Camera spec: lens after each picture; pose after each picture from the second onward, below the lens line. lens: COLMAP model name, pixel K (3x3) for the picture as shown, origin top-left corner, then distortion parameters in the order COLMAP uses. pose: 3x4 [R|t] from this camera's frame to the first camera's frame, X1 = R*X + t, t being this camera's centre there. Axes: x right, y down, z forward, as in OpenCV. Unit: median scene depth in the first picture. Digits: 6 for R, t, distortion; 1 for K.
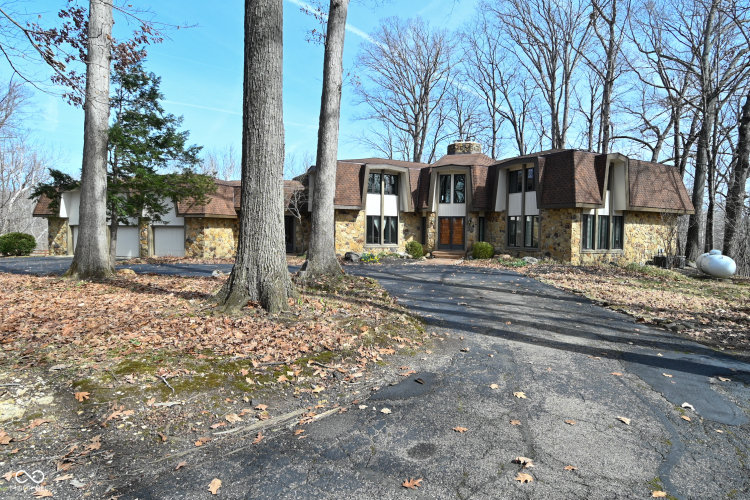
lens RADIAL K [[393.7, 0, 375.0], [0, 393.7, 252.6], [0, 0, 1]] dist [0.000665, -0.000268]
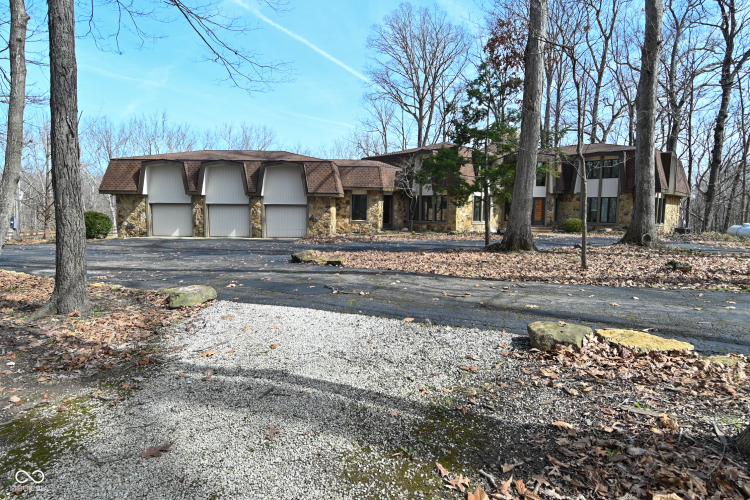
lens RADIAL K [[393.7, 0, 374.3], [0, 393.7, 246.3], [0, 0, 1]] dist [0.000665, -0.000268]
pose [[0.965316, -0.024970, 0.259889, -0.582163], [0.014531, 0.999011, 0.042011, -0.001538], [-0.260681, -0.036777, 0.964724, -0.016571]]
